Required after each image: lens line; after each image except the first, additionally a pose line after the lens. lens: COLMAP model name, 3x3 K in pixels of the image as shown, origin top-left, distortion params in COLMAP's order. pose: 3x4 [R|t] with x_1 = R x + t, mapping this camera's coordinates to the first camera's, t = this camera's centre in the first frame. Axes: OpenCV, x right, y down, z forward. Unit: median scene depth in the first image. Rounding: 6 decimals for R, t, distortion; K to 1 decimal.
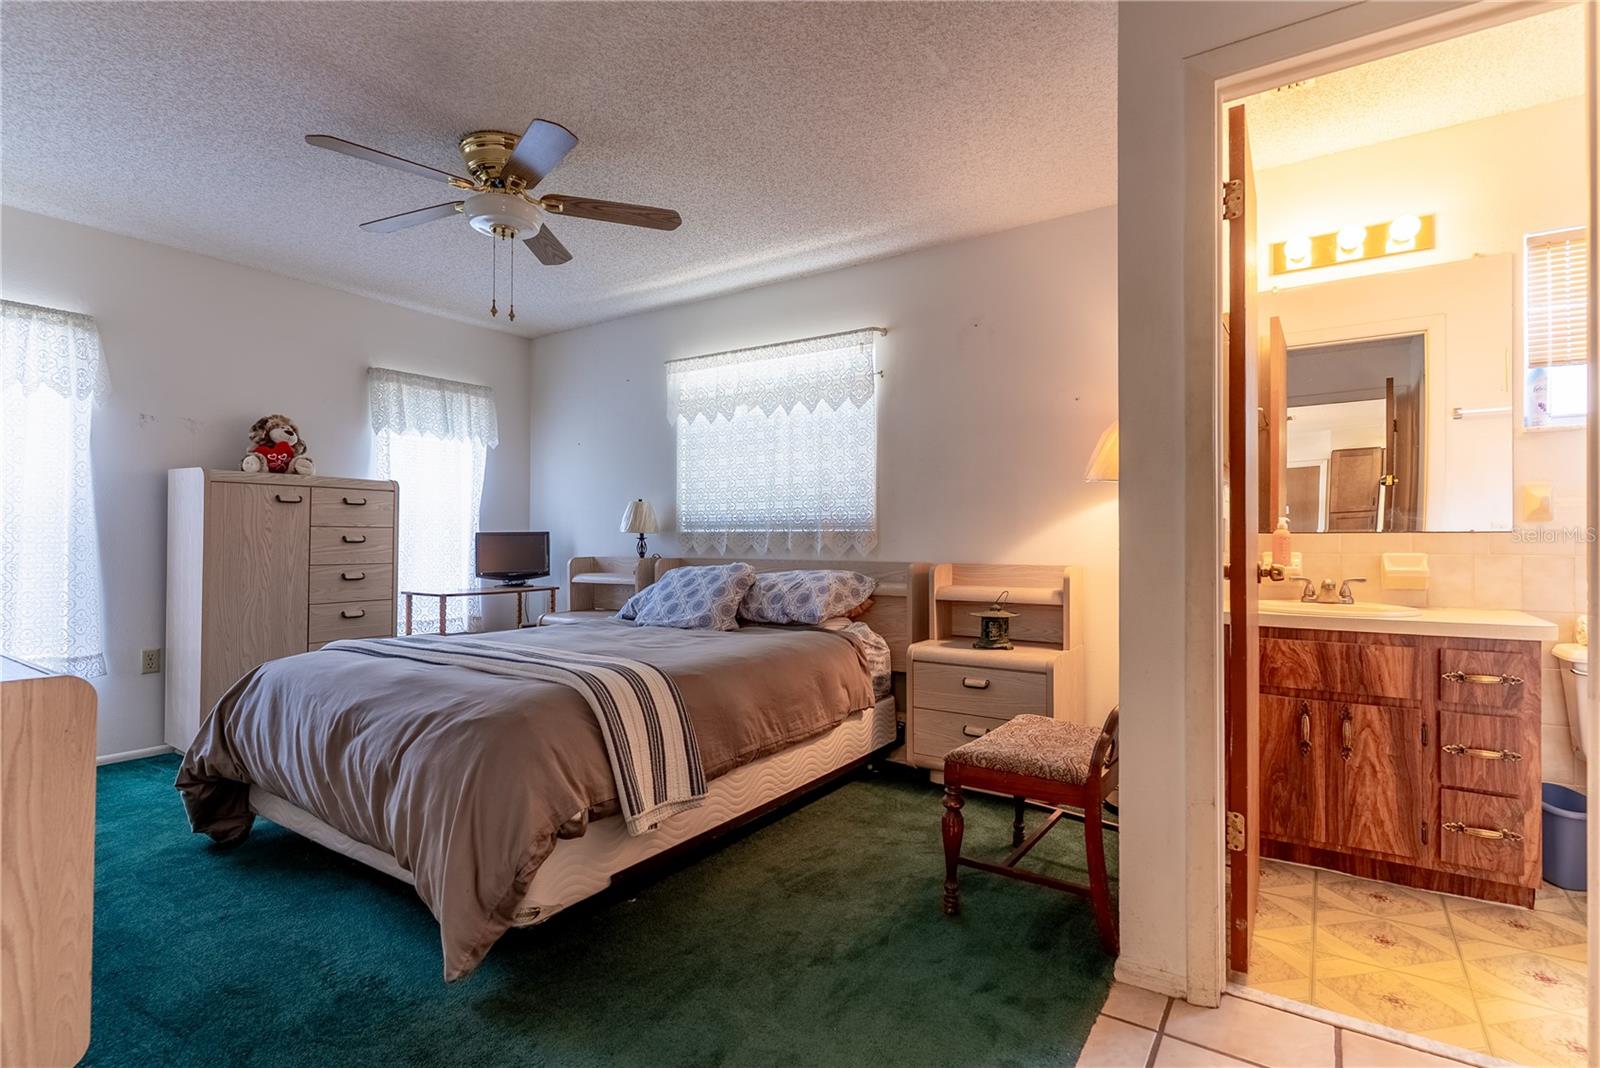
lens RADIAL K [[788.2, 0, 800.0], [0, 788.2, 534.0], [0, 0, 1]] dist [-0.024940, 0.000881]
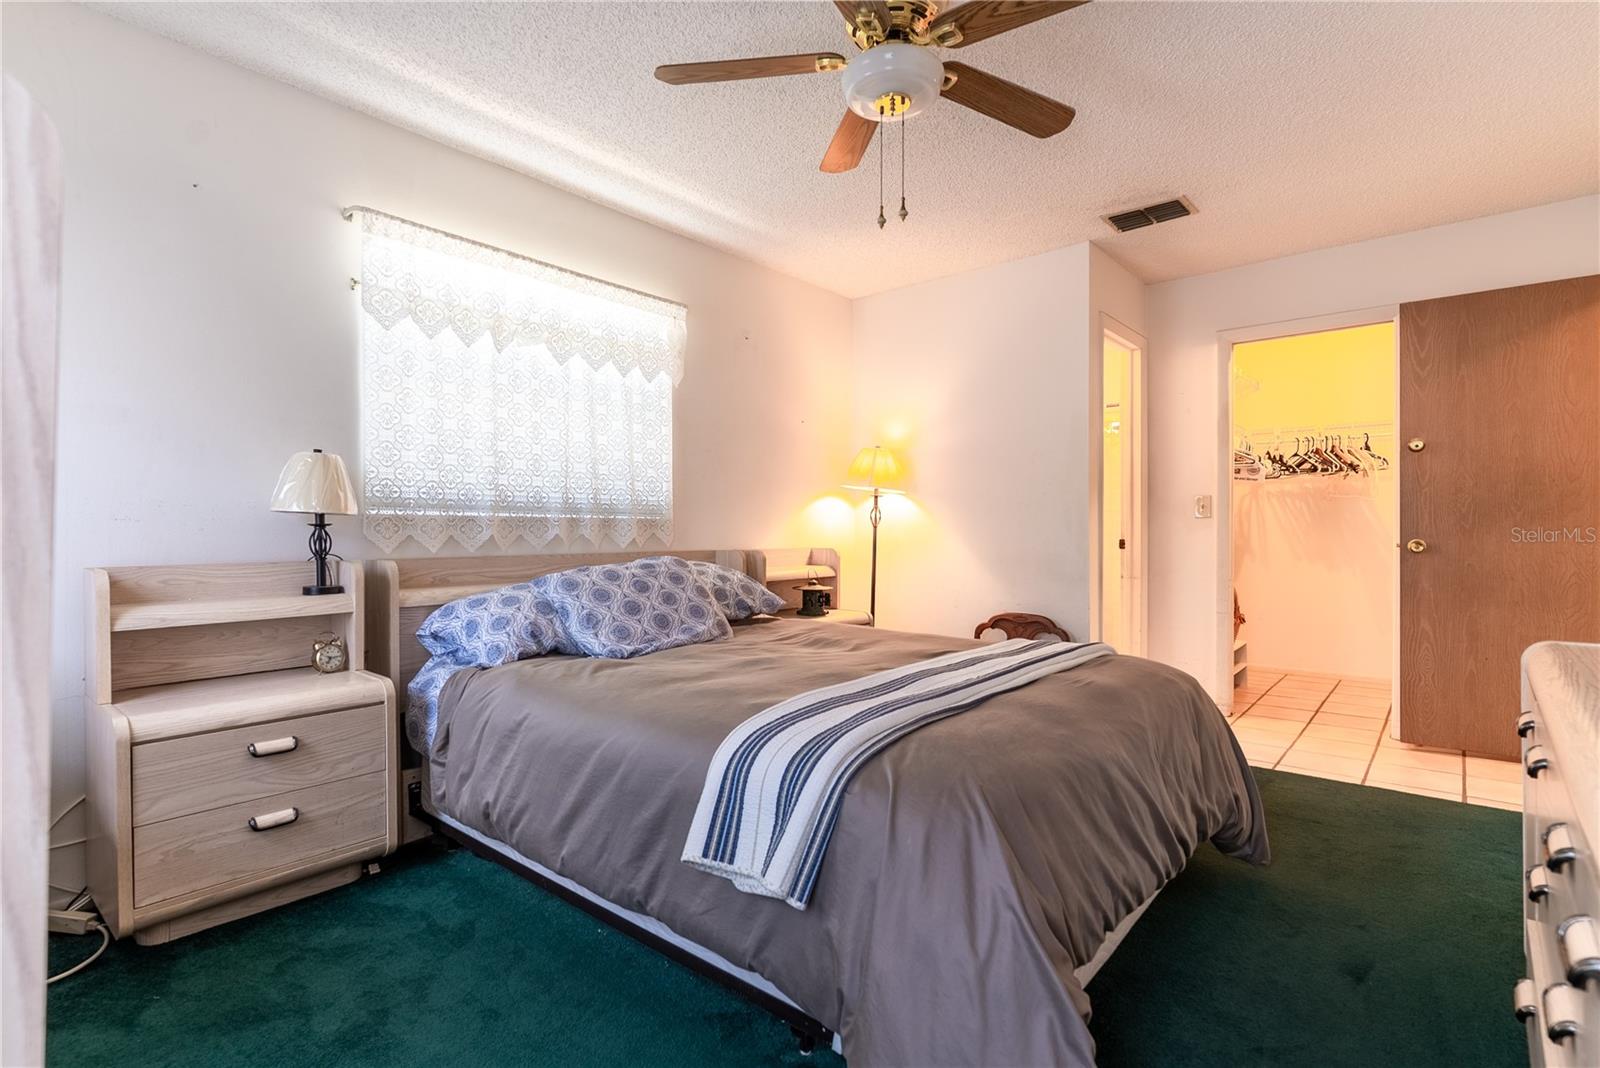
lens RADIAL K [[788.2, 0, 800.0], [0, 788.2, 534.0], [0, 0, 1]] dist [-0.024940, 0.000881]
pose [[0.076626, -0.011768, 0.996990, -0.790510], [-0.010887, 0.999861, 0.012638, 0.001359], [-0.997000, -0.011822, 0.076488, 0.735194]]
